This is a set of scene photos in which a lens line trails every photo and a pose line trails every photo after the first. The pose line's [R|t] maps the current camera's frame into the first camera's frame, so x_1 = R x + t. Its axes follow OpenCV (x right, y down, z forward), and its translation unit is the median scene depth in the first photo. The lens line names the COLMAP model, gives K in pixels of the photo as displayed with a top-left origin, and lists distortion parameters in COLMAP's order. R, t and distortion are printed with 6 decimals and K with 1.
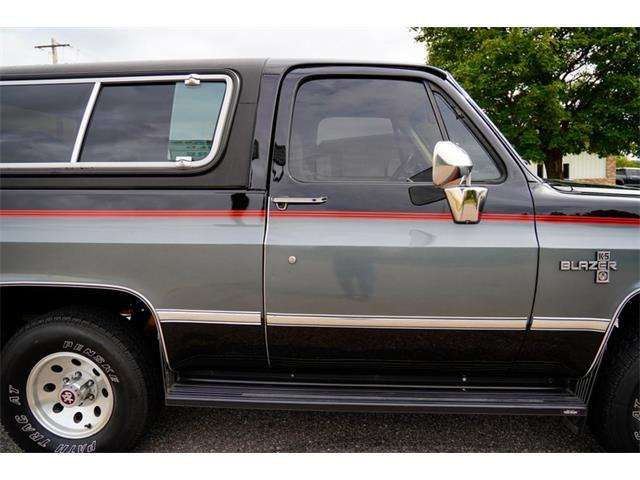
lens RADIAL K [[489.4, 0, 320.0], [0, 489.4, 240.0], [0, 0, 1]] dist [-0.146085, 0.116477]
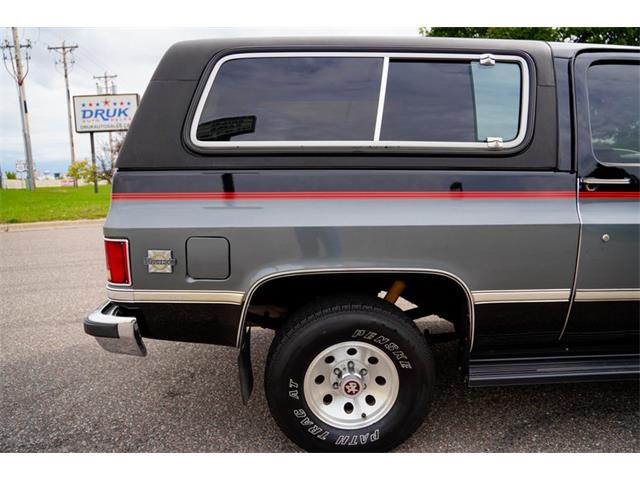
lens RADIAL K [[489.4, 0, 320.0], [0, 489.4, 240.0], [0, 0, 1]] dist [-0.146085, 0.116477]
pose [[0.996117, -0.022396, 0.085140, -0.694468], [0.019008, 0.999003, 0.040396, -0.007756], [-0.085960, -0.038621, 0.995550, 0.037669]]
